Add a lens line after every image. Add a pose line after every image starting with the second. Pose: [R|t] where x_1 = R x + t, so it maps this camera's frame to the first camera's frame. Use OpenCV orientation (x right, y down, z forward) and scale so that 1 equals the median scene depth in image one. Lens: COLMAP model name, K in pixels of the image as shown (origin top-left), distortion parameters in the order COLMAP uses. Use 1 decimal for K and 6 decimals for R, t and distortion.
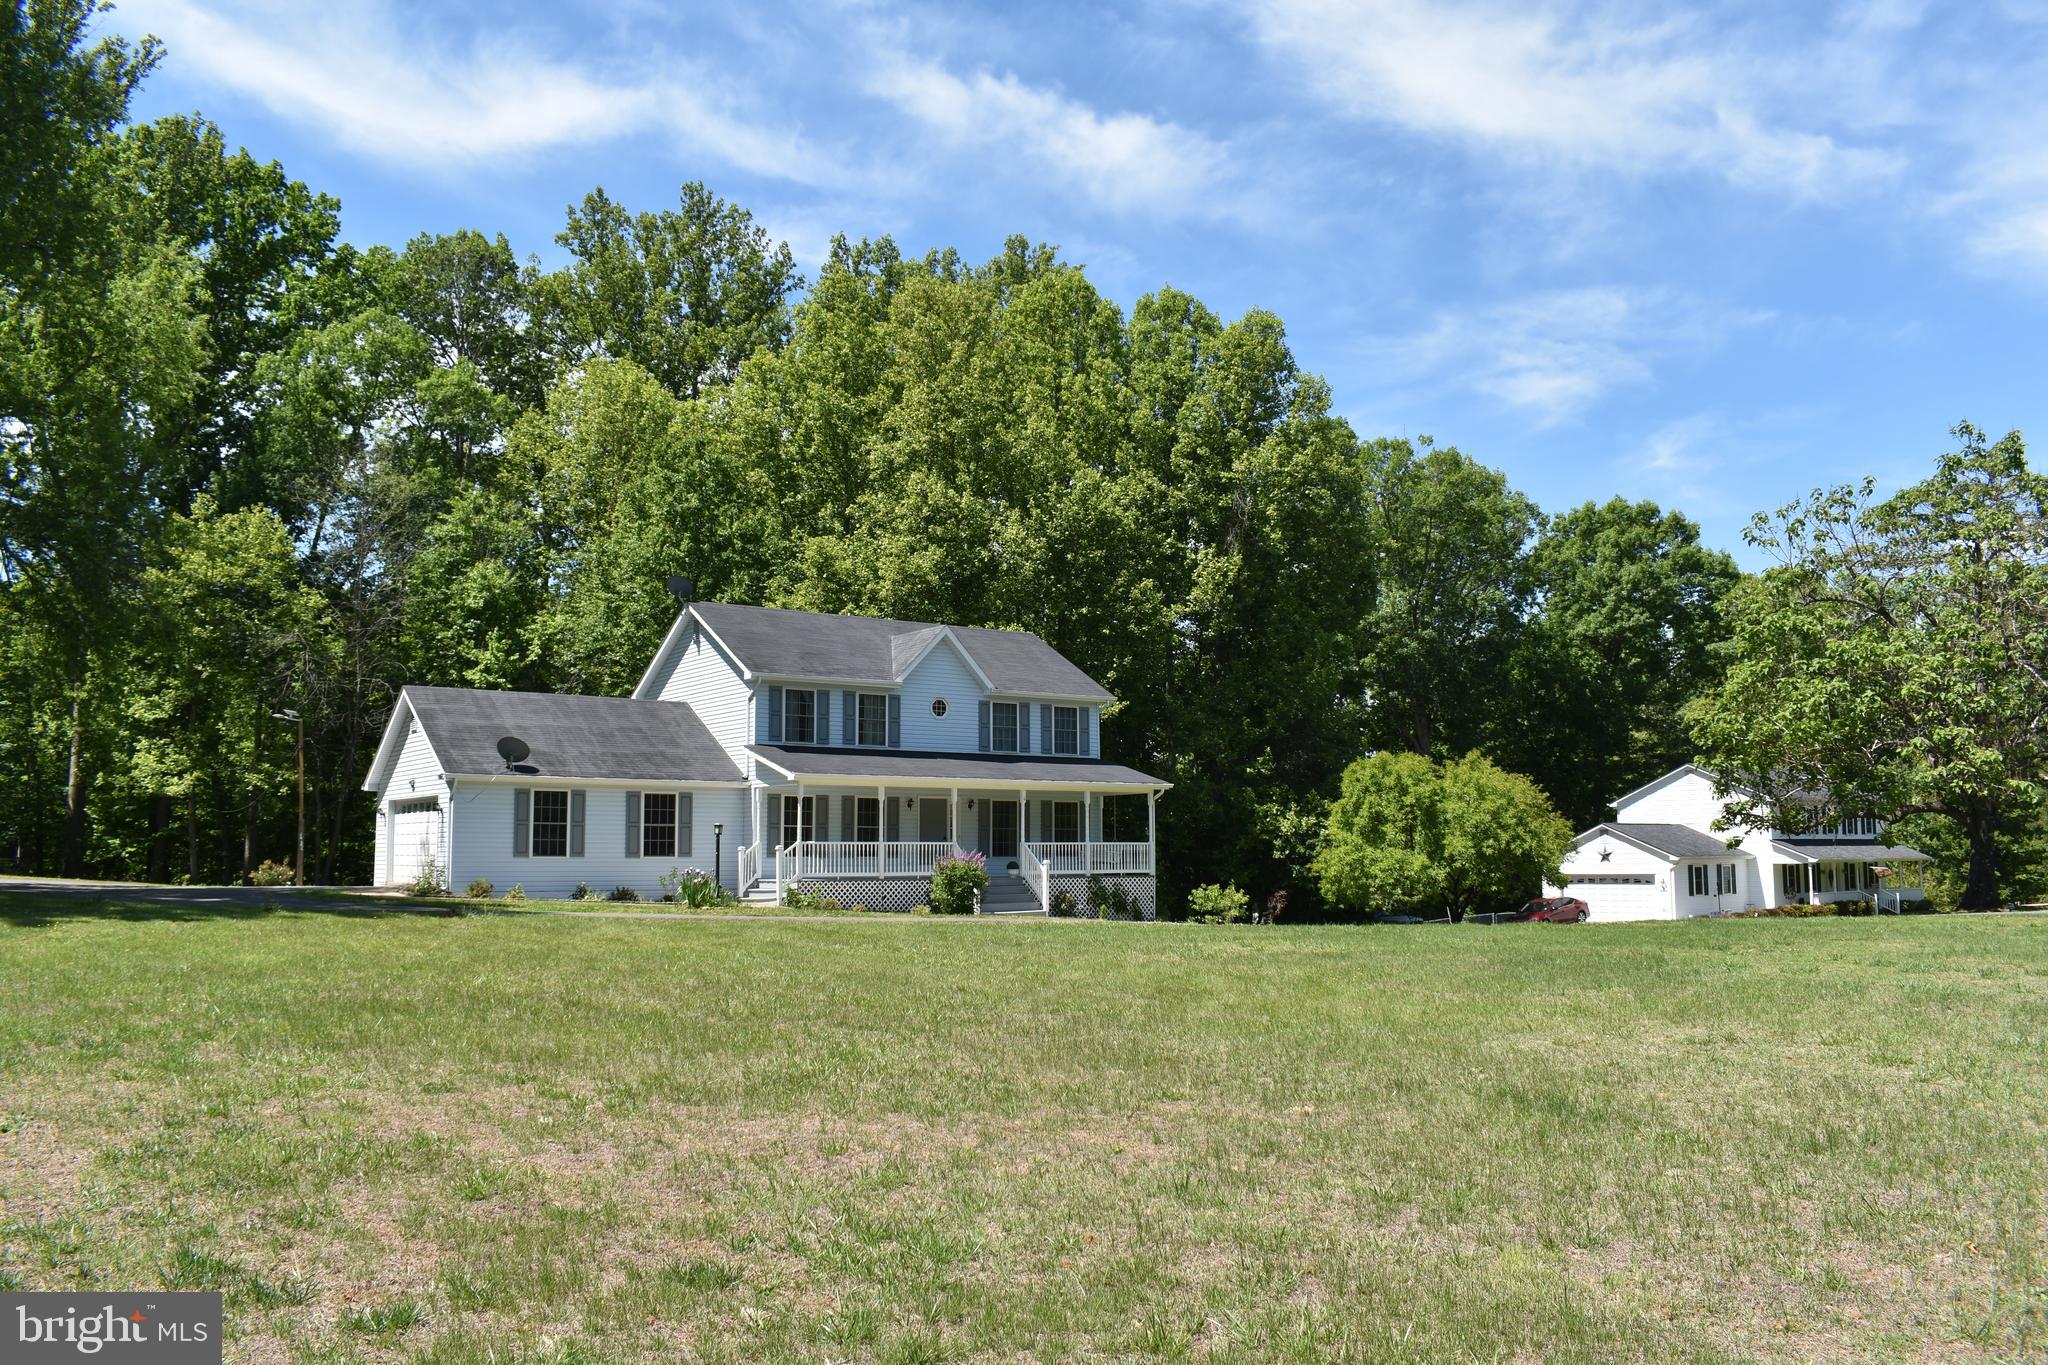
lens RADIAL K [[1596.9, 0, 1018.9], [0, 1596.9, 651.2], [0, 0, 1]] dist [-0.101661, 0.021604]
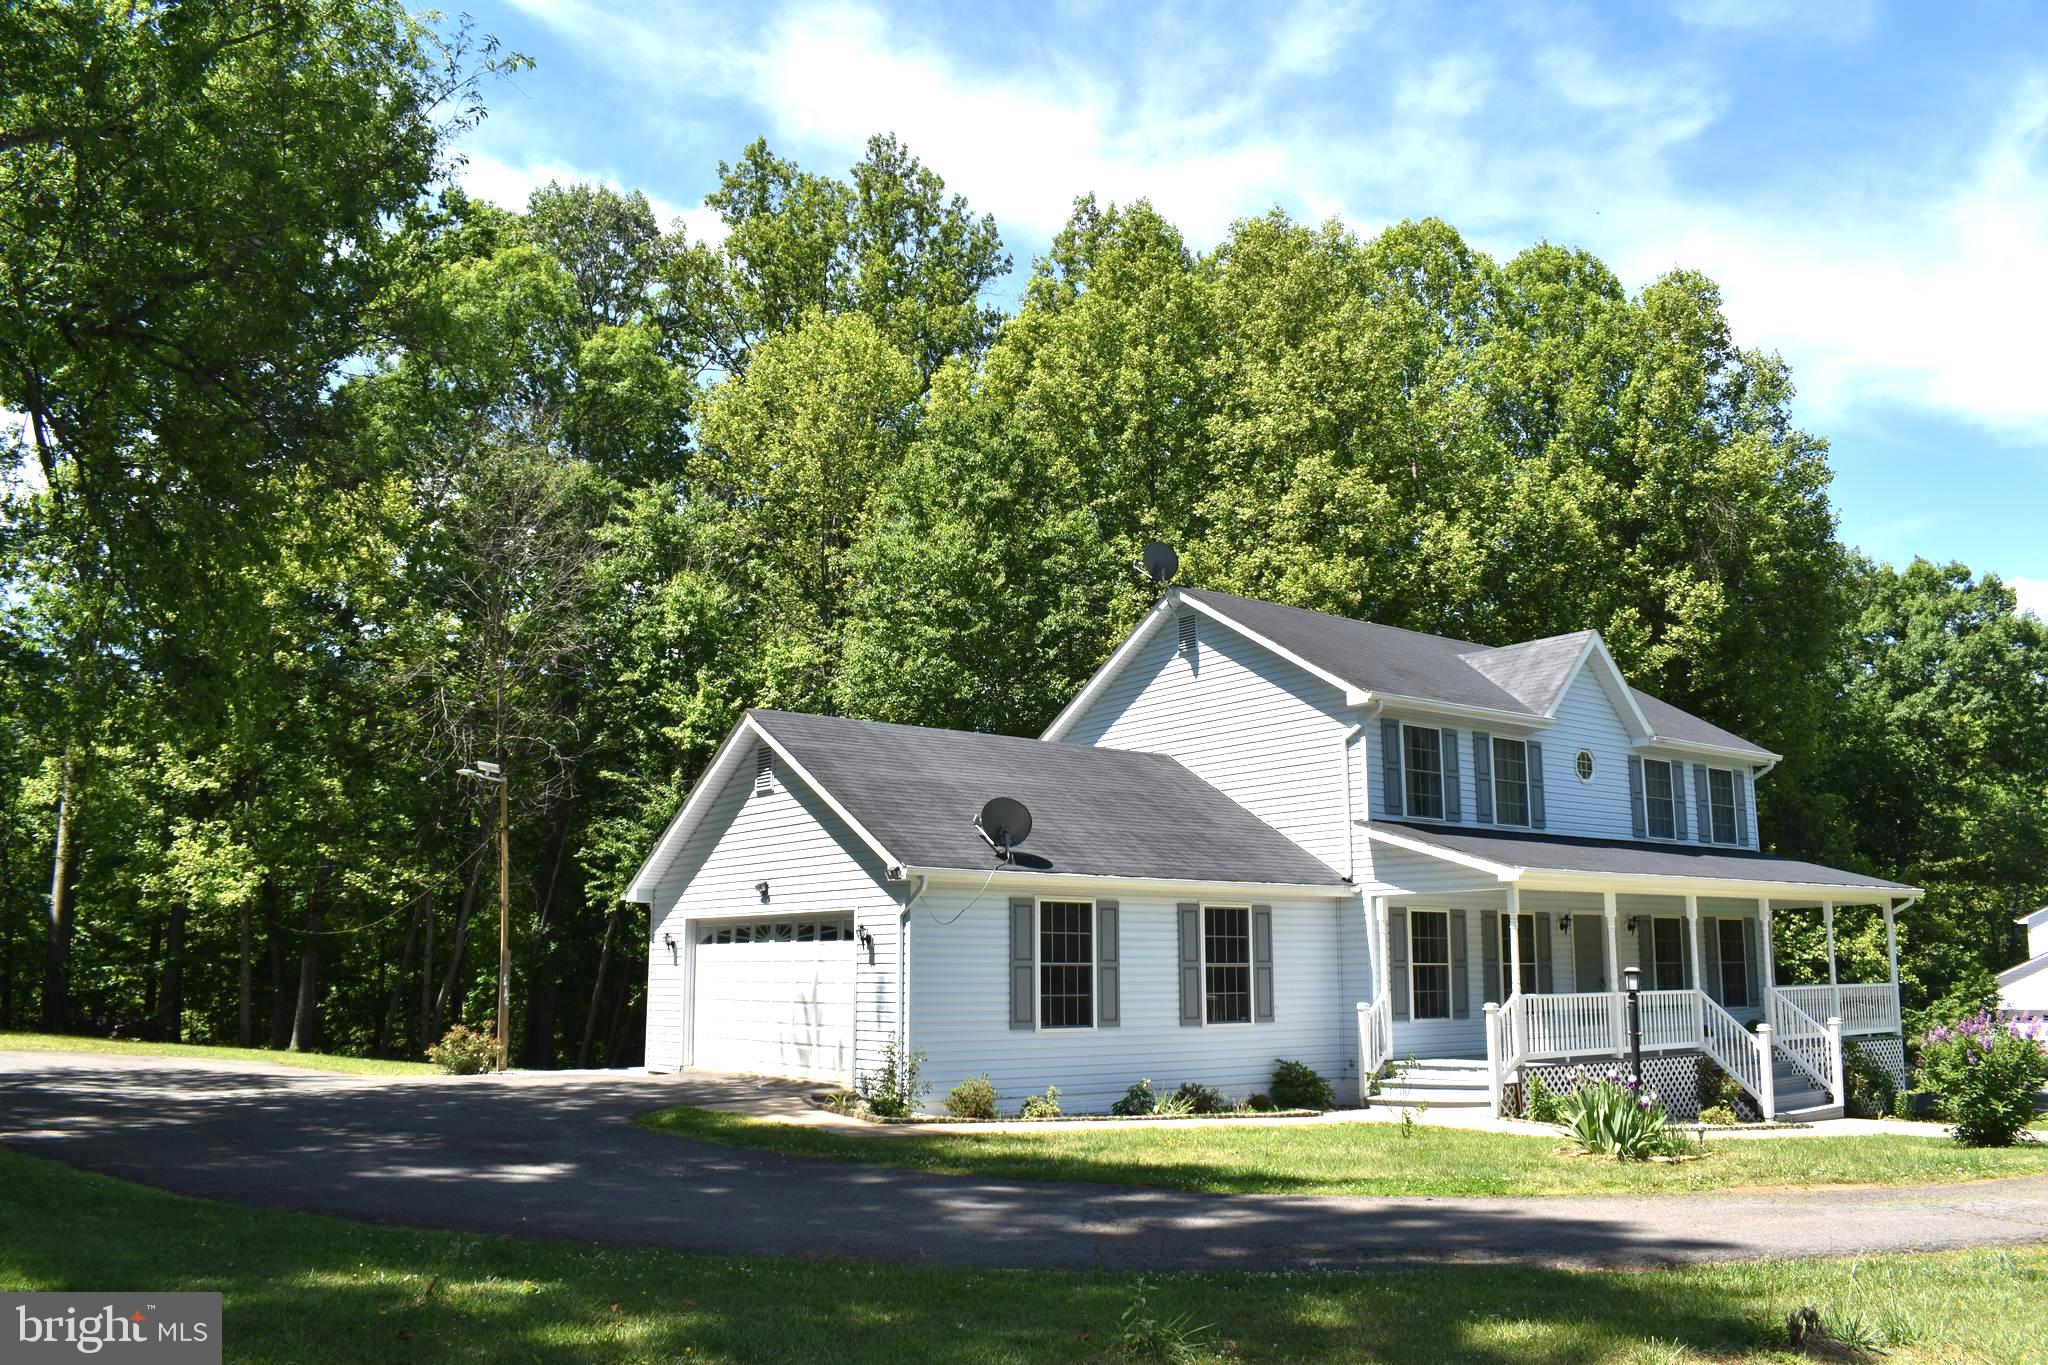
lens RADIAL K [[1596.9, 0, 1034.2], [0, 1596.9, 667.5], [0, 0, 1]] dist [-0.101661, 0.021604]
pose [[0.999468, 0.009850, 0.031080, -0.279068], [-0.007869, 0.997970, -0.063201, 0.038023], [-0.031640, 0.062923, 0.997517, 0.403388]]
